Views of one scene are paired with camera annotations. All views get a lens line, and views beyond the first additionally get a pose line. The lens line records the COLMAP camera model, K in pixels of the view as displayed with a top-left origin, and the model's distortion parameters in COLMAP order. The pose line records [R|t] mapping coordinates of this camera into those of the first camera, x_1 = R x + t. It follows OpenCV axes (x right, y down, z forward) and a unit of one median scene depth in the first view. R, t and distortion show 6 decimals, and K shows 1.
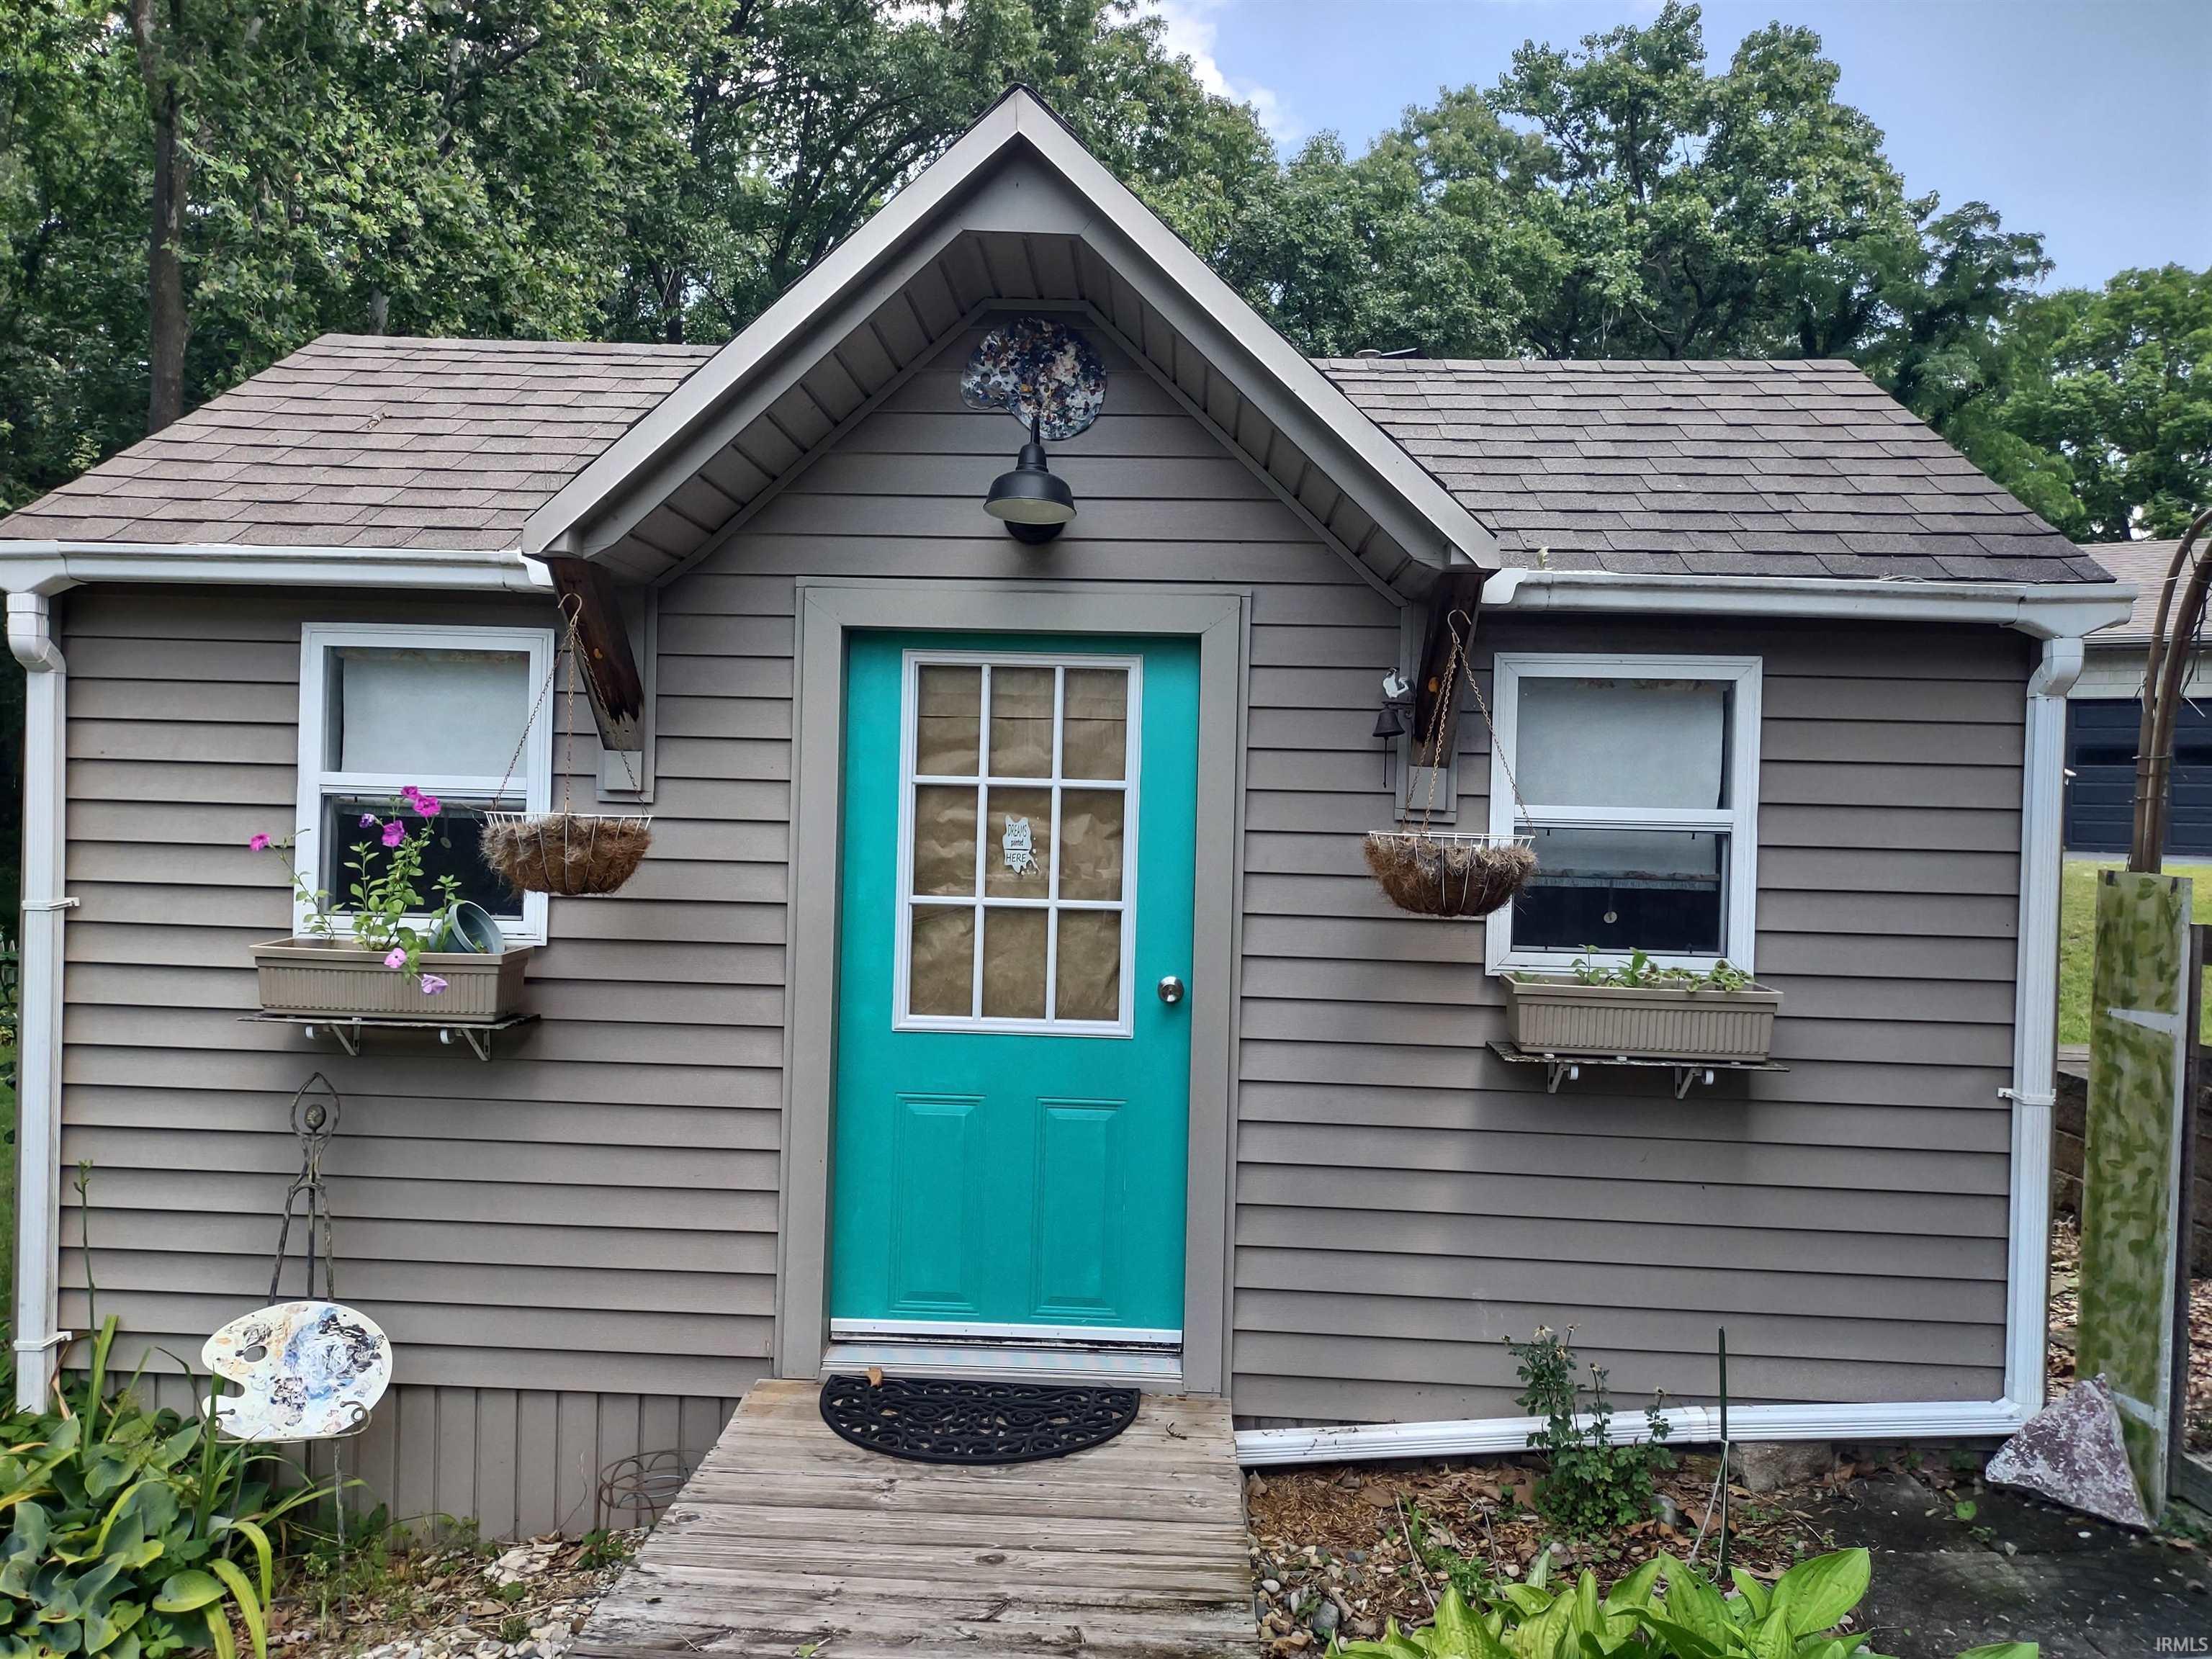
lens RADIAL K [[1636.4, 0, 1124.1], [0, 1636.4, 820.4], [0, 0, 1]] dist [0.112894, -0.152177]
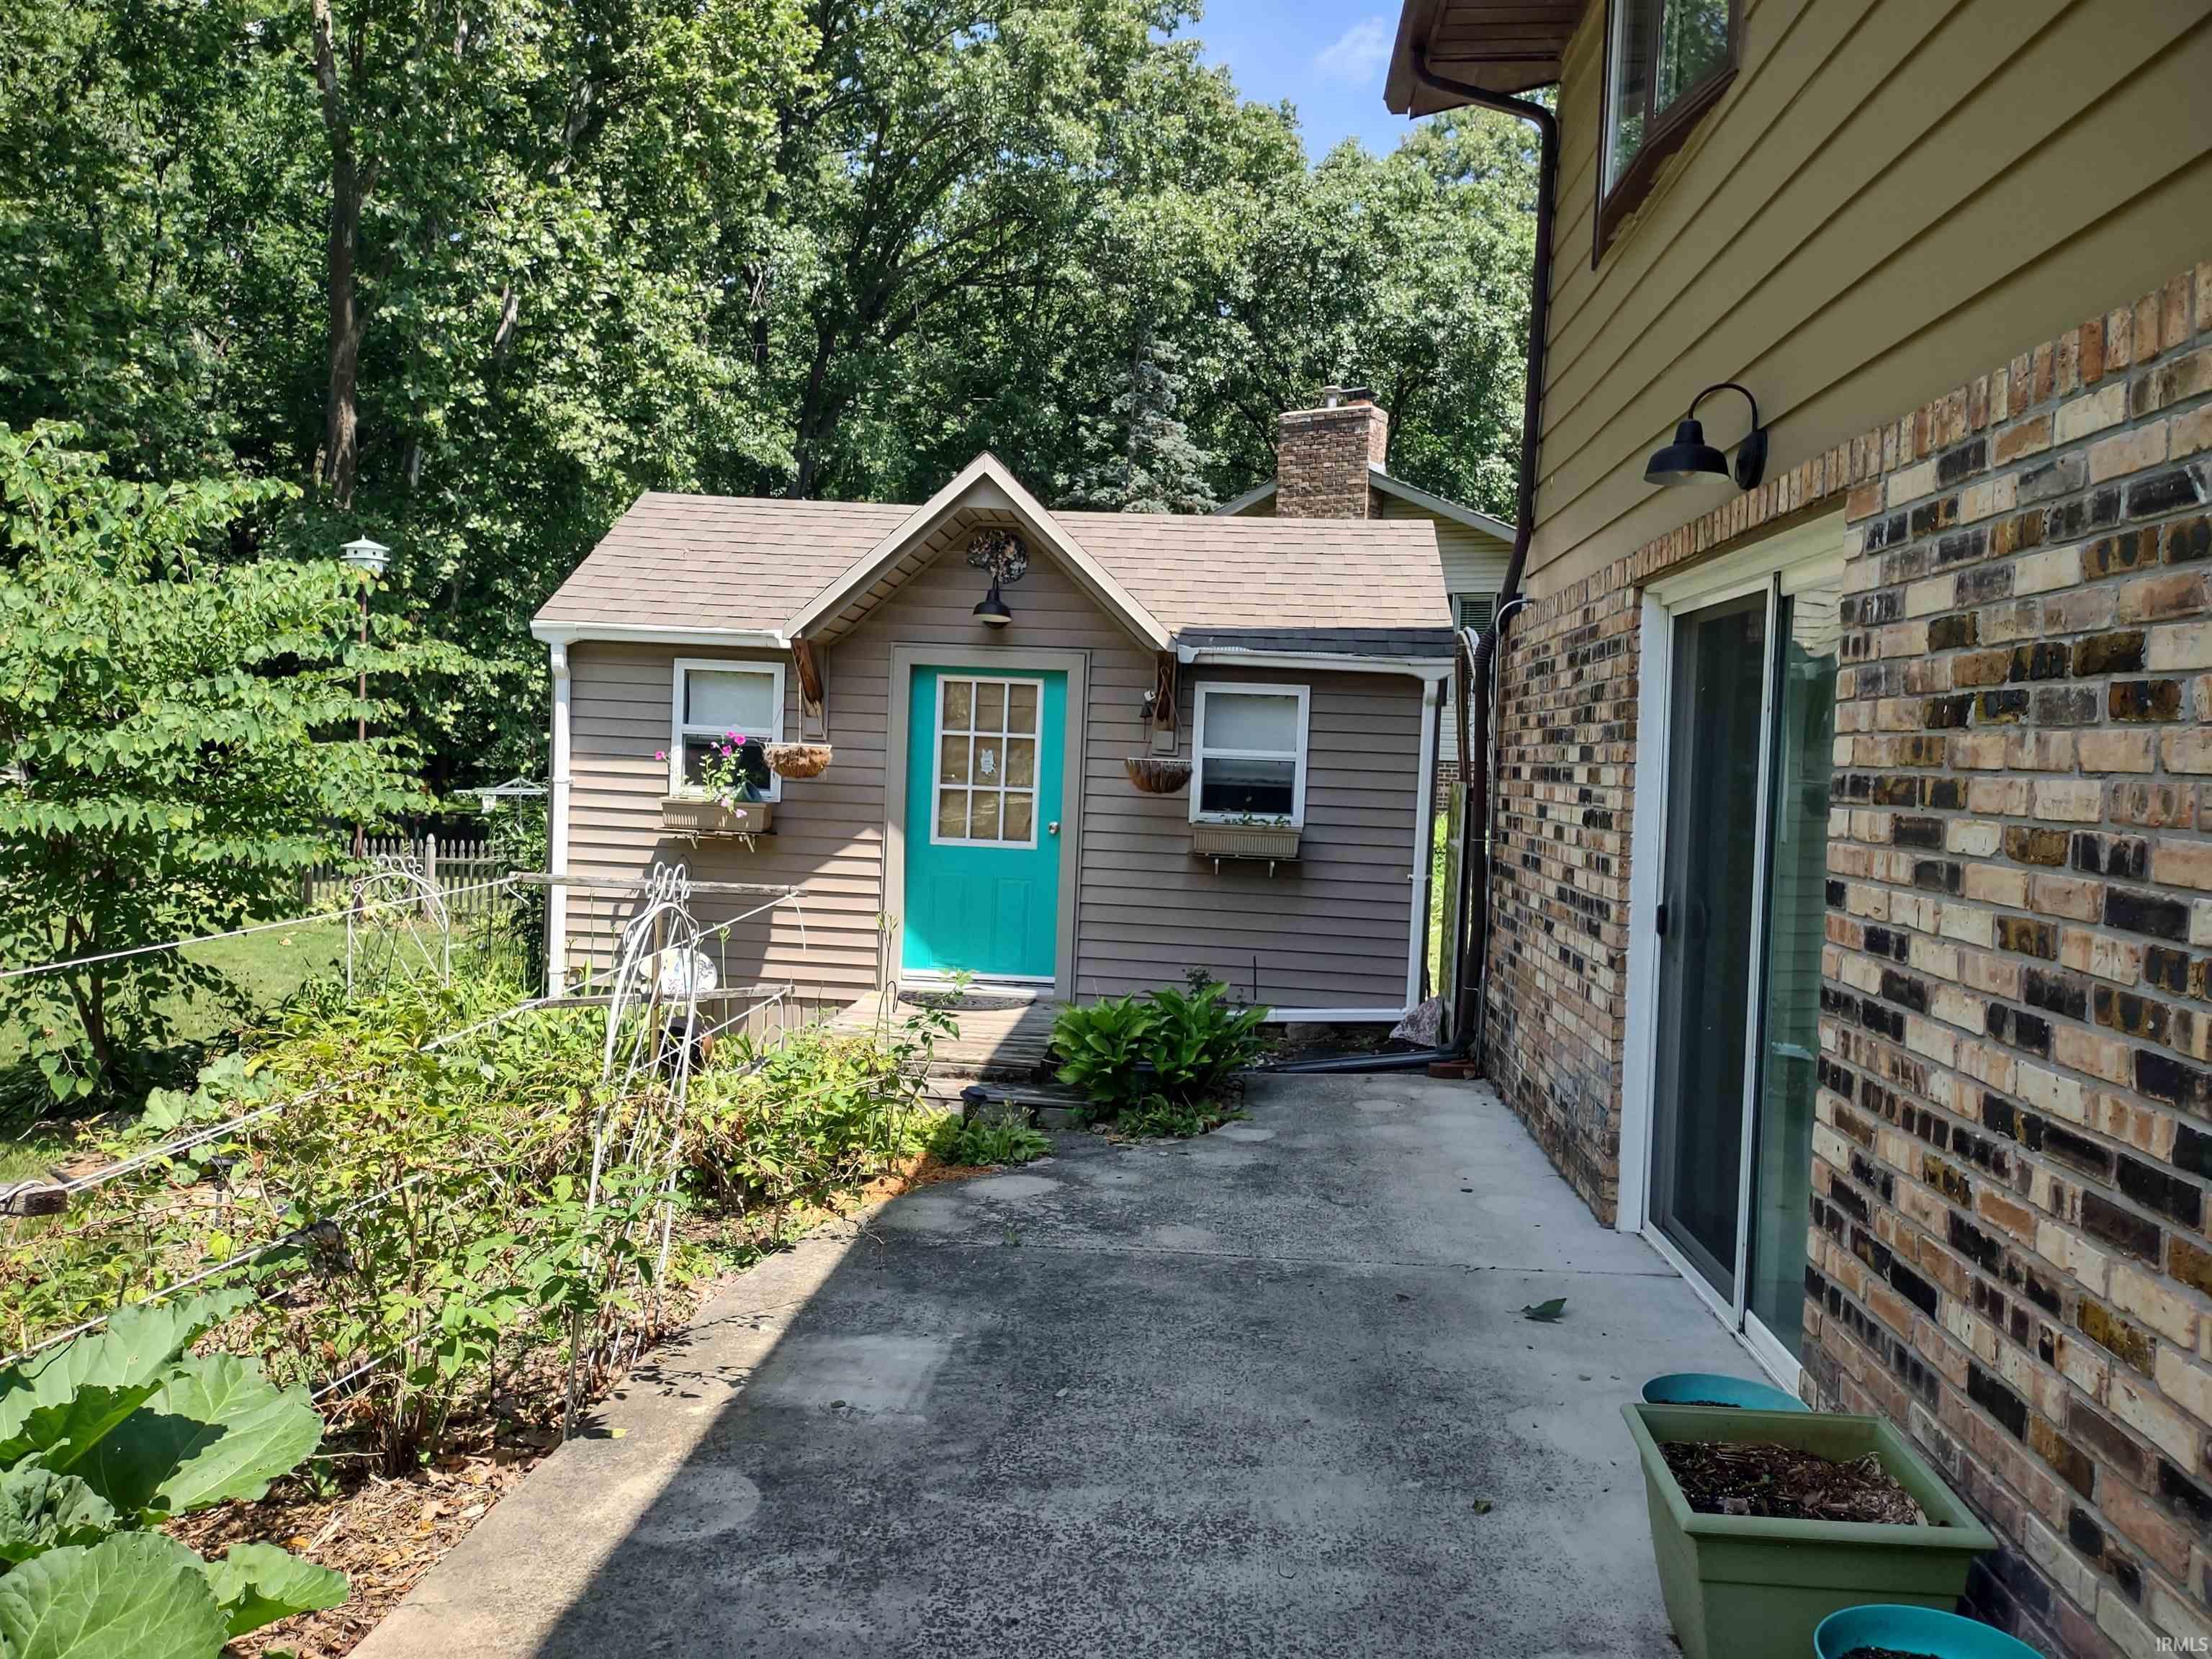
lens RADIAL K [[1636.4, 0, 1124.1], [0, 1636.4, 820.4], [0, 0, 1]] dist [0.112894, -0.152177]
pose [[0.999300, 0.018938, -0.032275, 0.195583], [-0.017952, 0.999372, 0.030551, 0.021956], [0.032833, -0.029950, 0.999012, -1.229054]]
